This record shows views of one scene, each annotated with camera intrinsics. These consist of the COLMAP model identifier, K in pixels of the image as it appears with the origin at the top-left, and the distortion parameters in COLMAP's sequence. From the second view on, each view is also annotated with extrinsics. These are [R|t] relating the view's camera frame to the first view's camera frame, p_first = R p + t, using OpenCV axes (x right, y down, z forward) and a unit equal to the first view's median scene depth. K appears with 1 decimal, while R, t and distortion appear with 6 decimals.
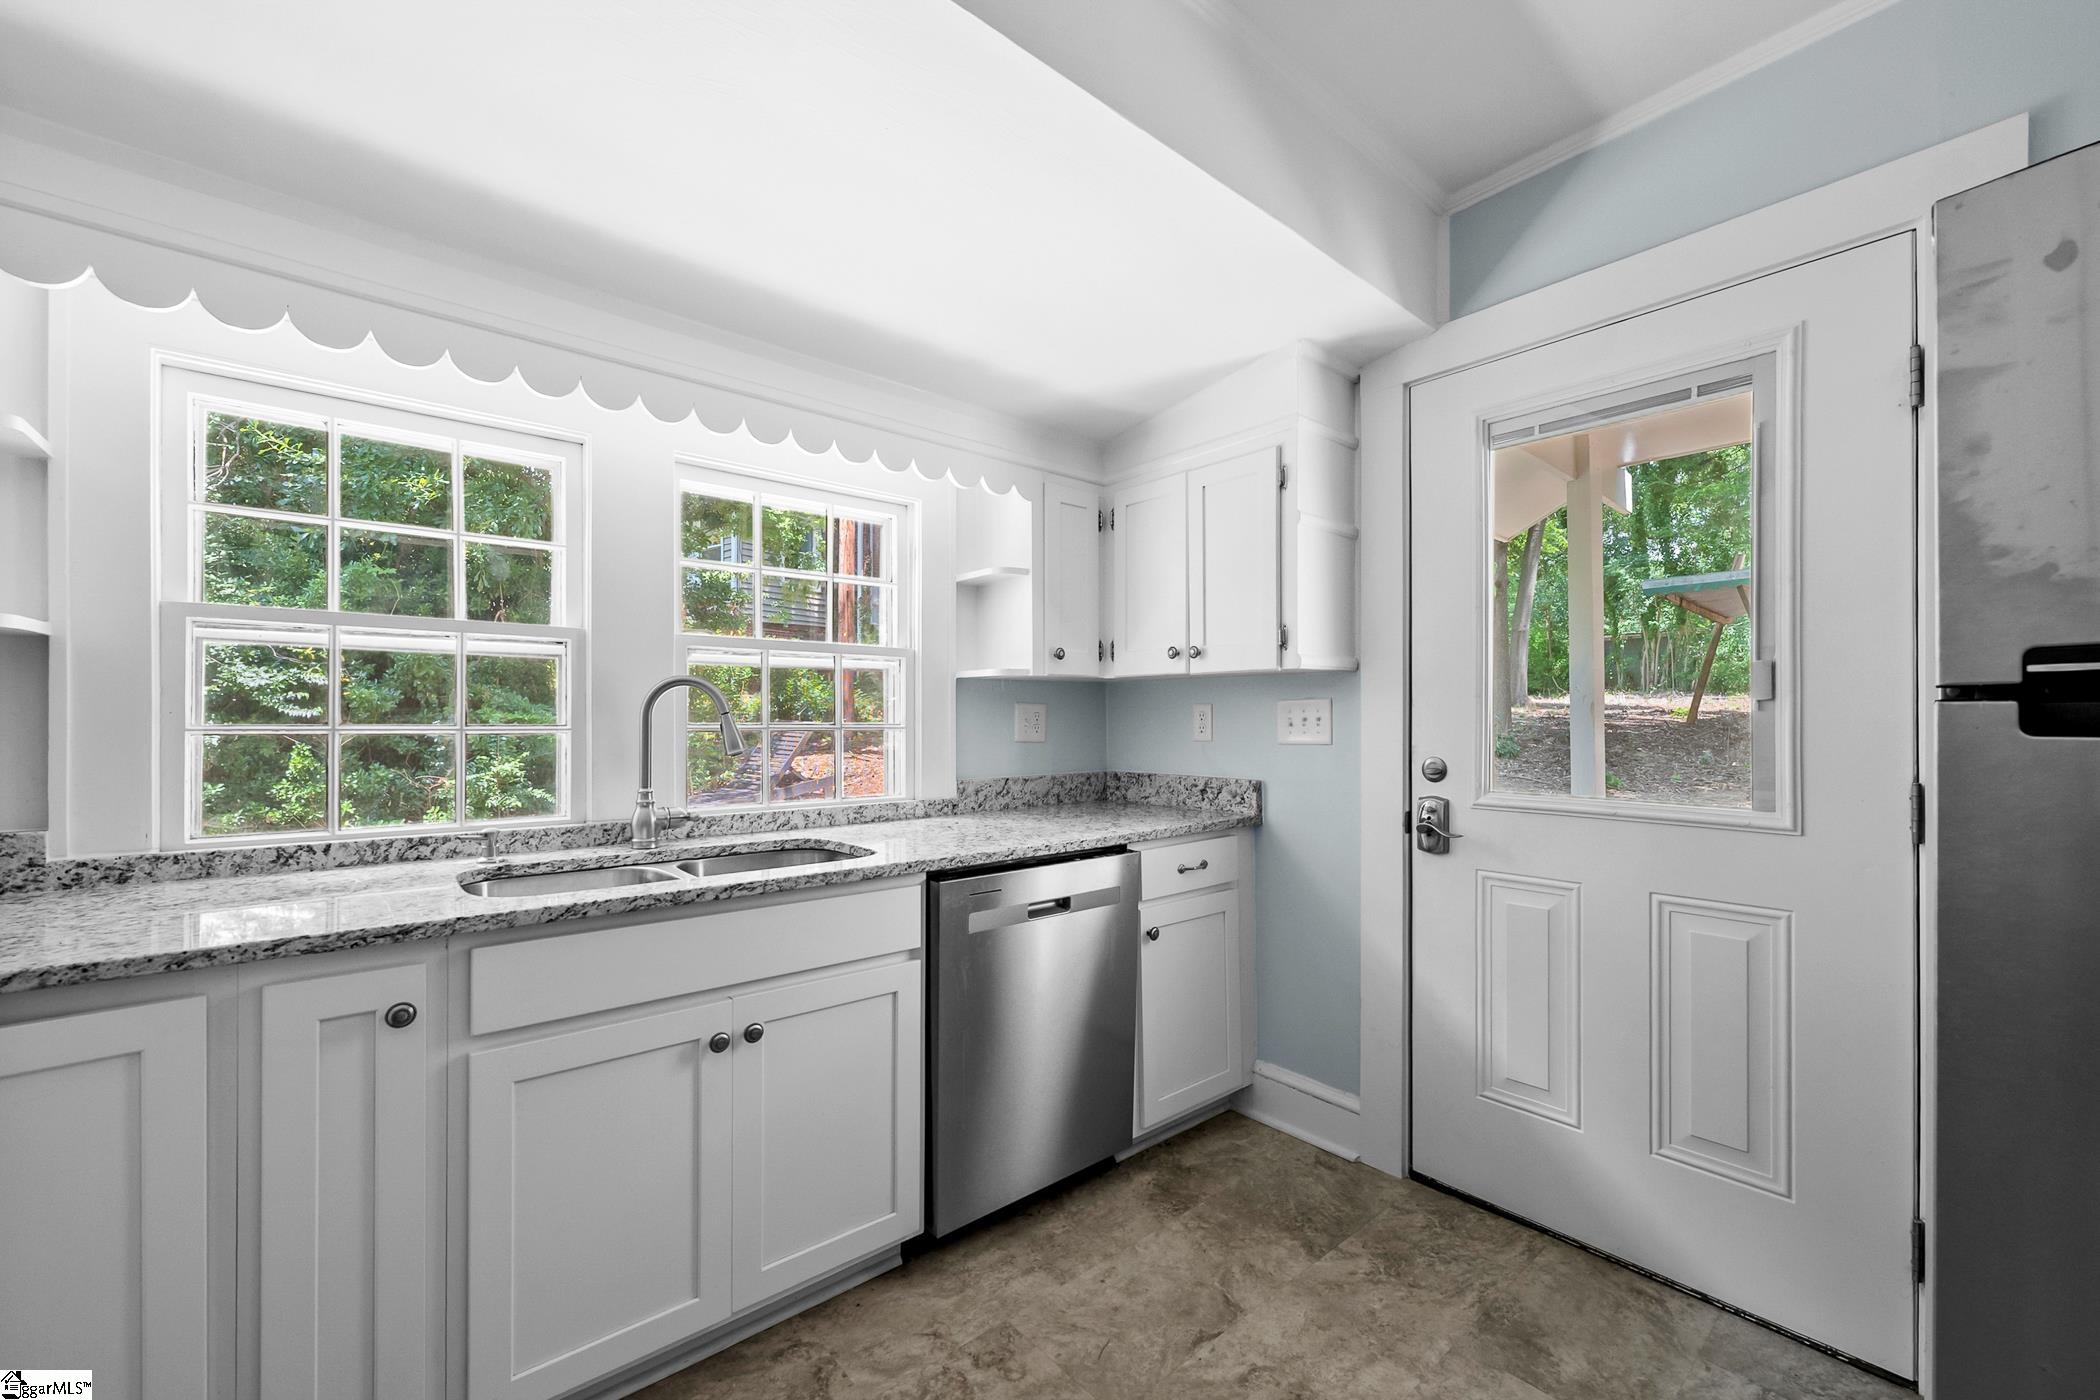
lens RADIAL K [[839.0, 0, 1038.4], [0, 839.0, 715.3], [0, 0, 1]] dist [-0.000064, -0.000043]
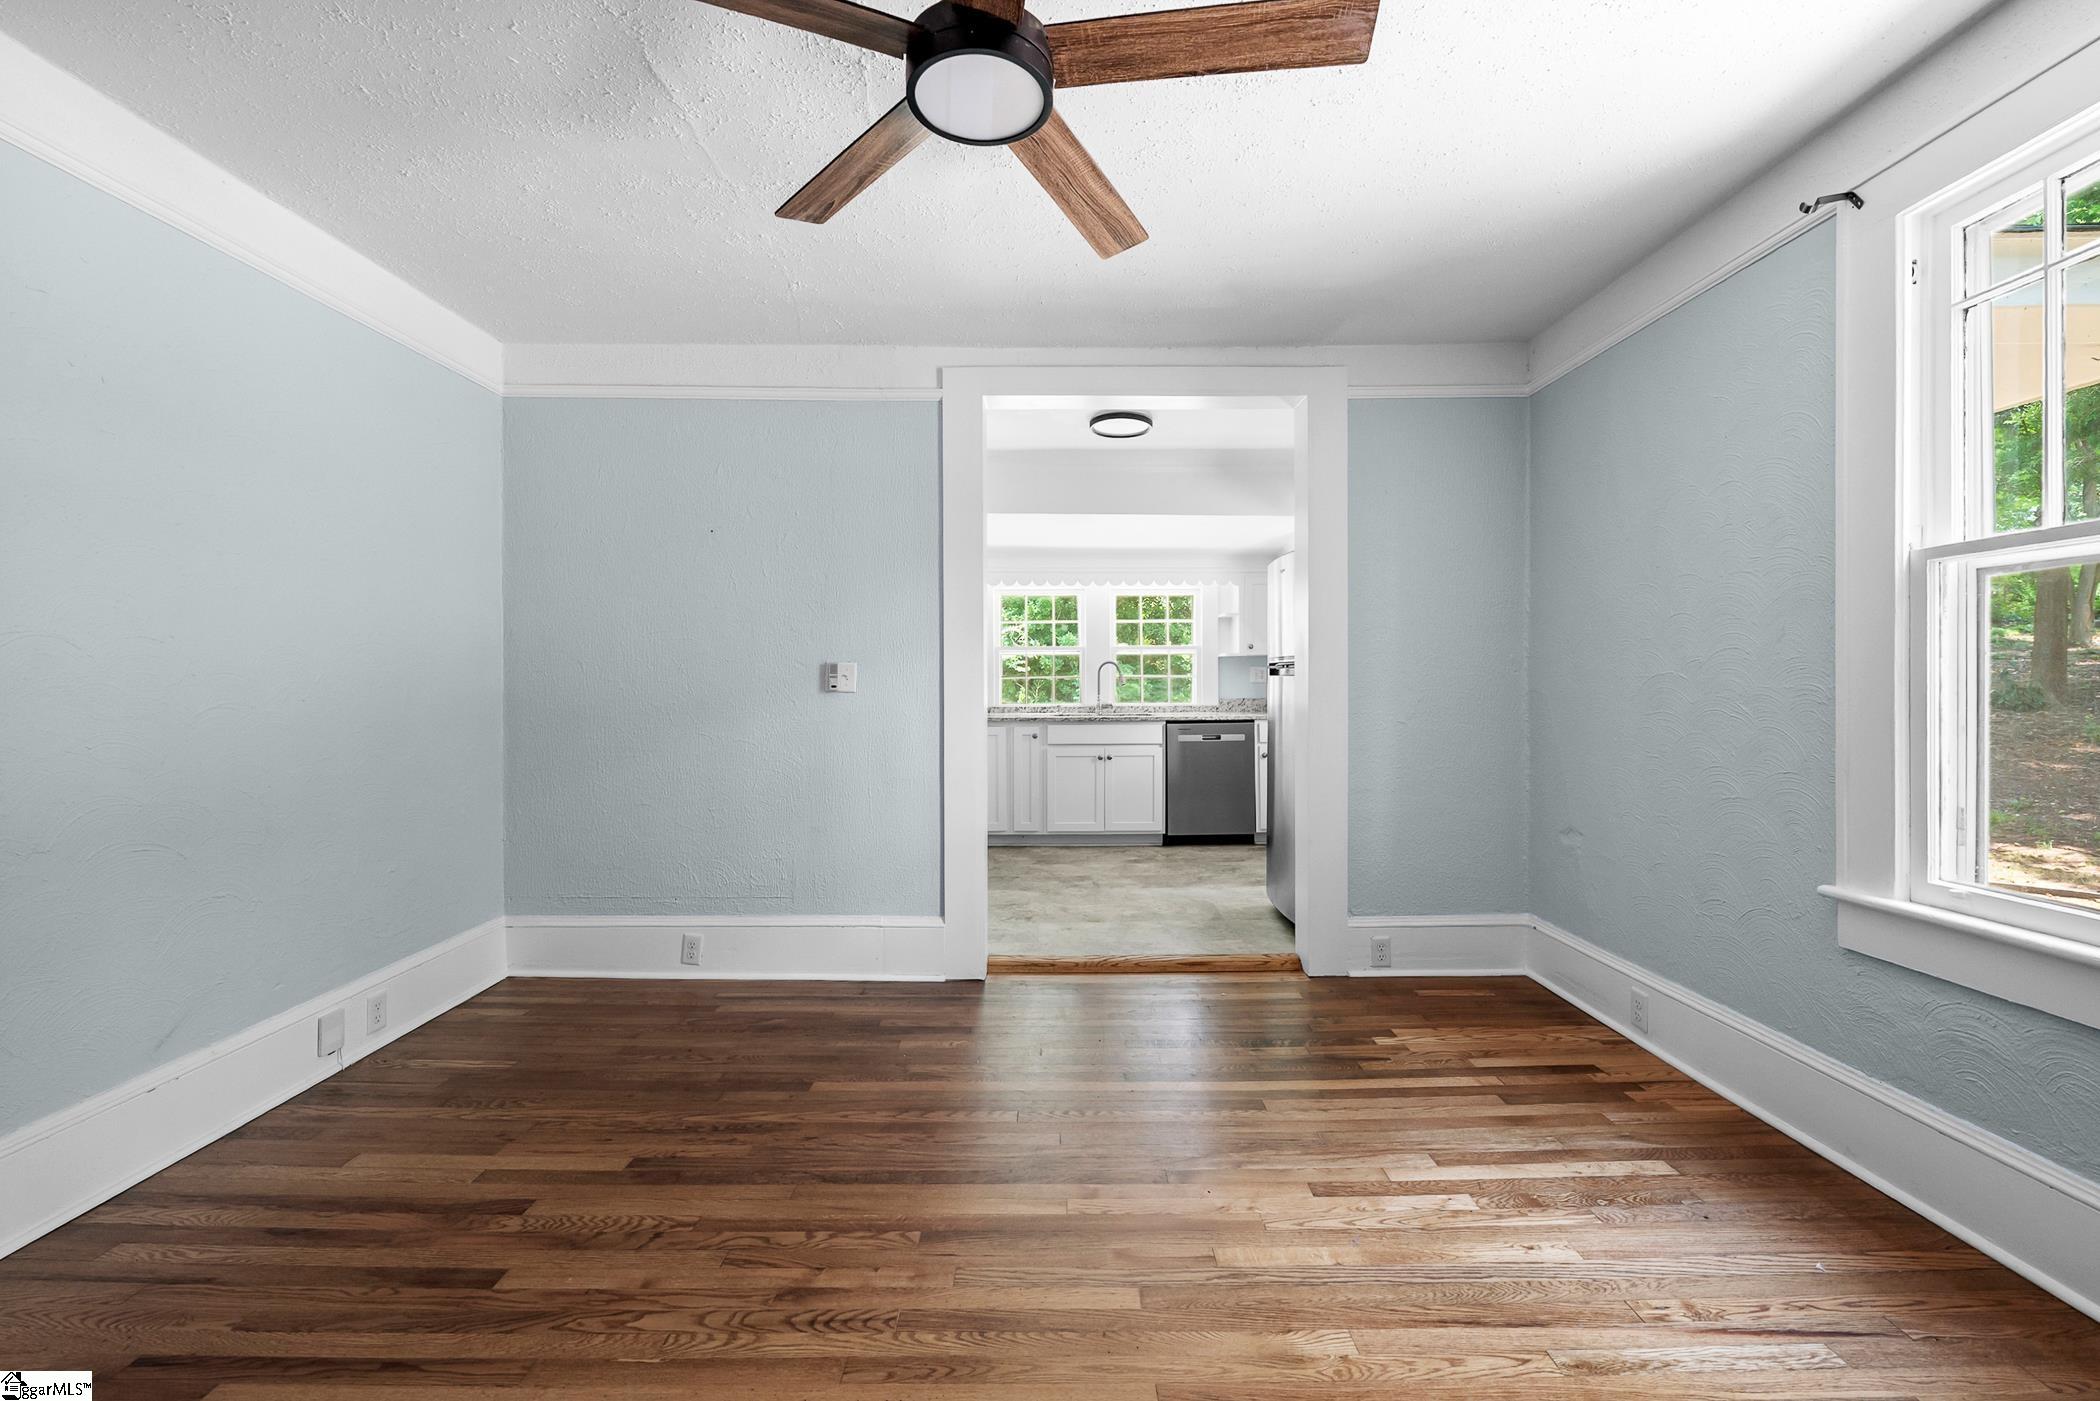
lens RADIAL K [[848.0, 0, 1057.4], [0, 848.0, 685.4], [0, 0, 1]] dist [-0.000649, 0.000006]
pose [[0.776436, 0.003726, -0.630186, 1.420021], [0.008473, 0.999830, 0.016351, -0.006205], [0.630140, -0.018035, 0.776272, -1.588299]]
